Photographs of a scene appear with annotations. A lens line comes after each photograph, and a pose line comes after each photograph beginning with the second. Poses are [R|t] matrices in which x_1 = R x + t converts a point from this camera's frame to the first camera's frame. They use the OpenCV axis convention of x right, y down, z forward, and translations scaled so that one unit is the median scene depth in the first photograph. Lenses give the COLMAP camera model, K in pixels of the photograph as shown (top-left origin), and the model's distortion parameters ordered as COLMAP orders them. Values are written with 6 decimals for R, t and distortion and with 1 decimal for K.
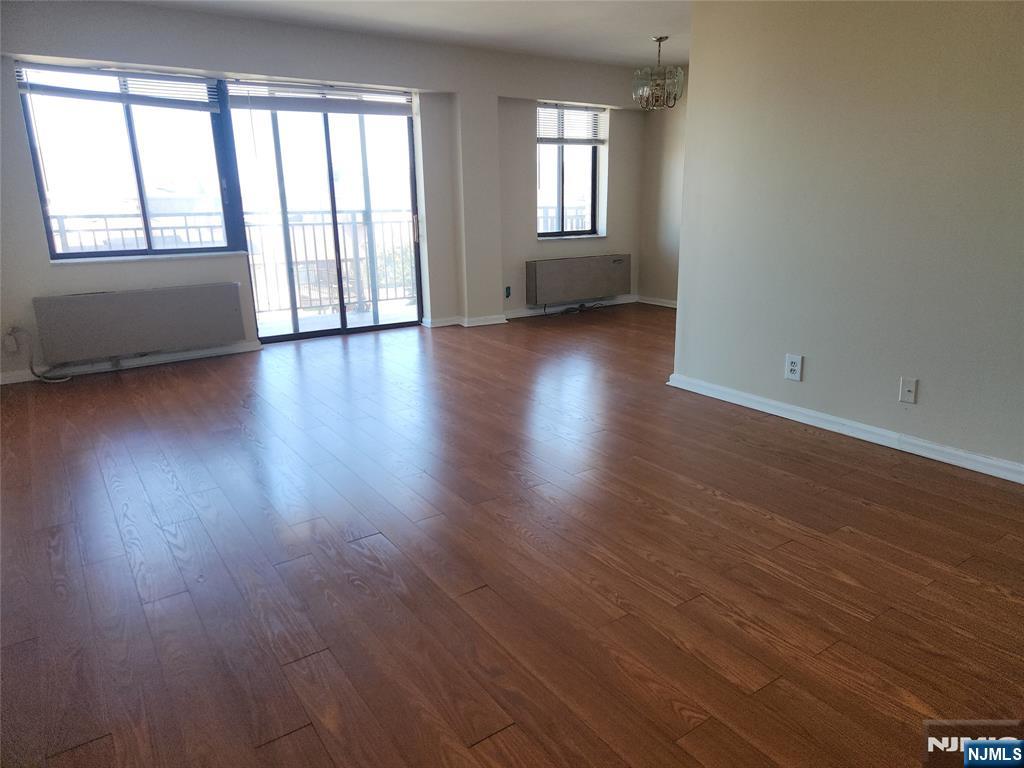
lens RADIAL K [[677.5, 0, 514.0], [0, 677.5, 380.6], [0, 0, 1]] dist [0.048998, -0.030671]
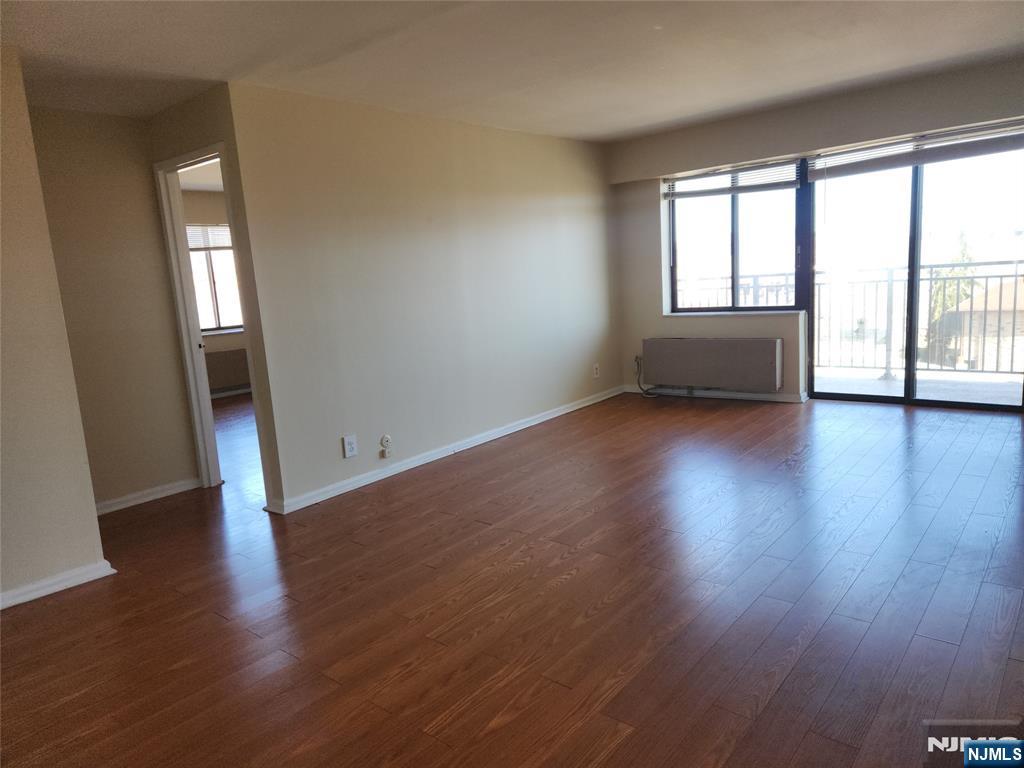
lens RADIAL K [[677.5, 0, 511.7], [0, 677.5, 382.6], [0, 0, 1]] dist [0.048998, -0.030671]
pose [[0.258475, 0.152483, -0.953908, 0.557304], [-0.186674, 0.976735, 0.105550, -0.112053], [0.947810, 0.150788, 0.280926, 0.293169]]
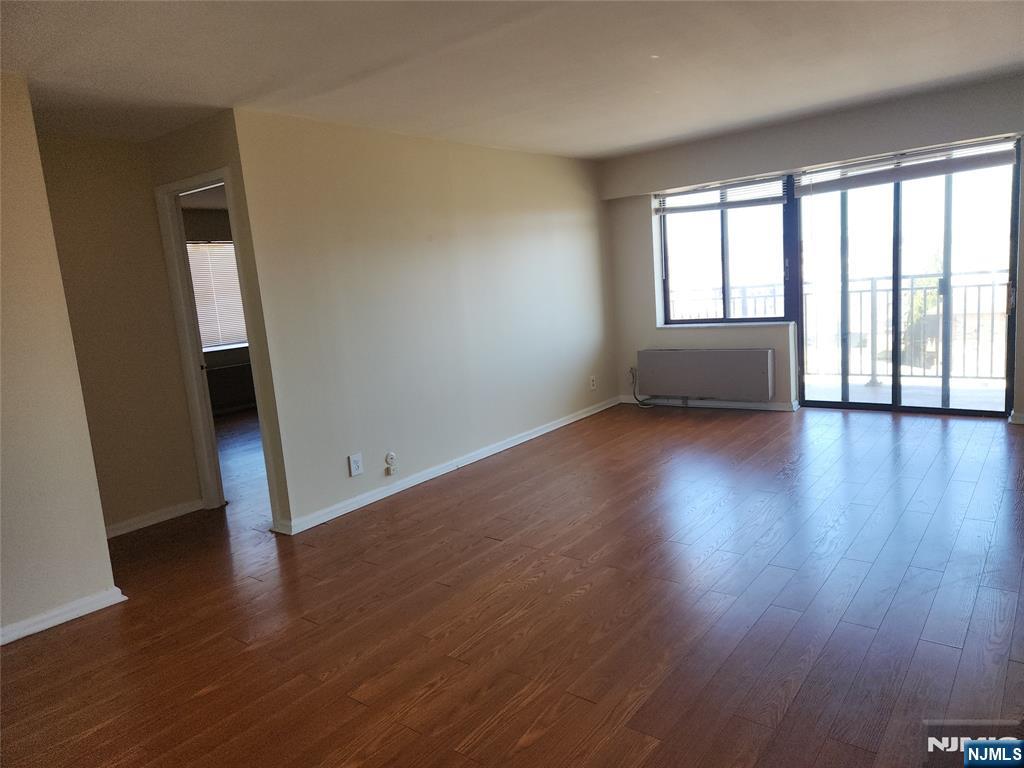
lens RADIAL K [[677.5, 0, 520.9], [0, 677.5, 377.0], [0, 0, 1]] dist [0.048998, -0.030671]
pose [[0.293603, 0.128730, -0.947220, 0.562790], [-0.173314, 0.981637, 0.079686, -0.119056], [0.940085, 0.140771, 0.310522, 0.266683]]
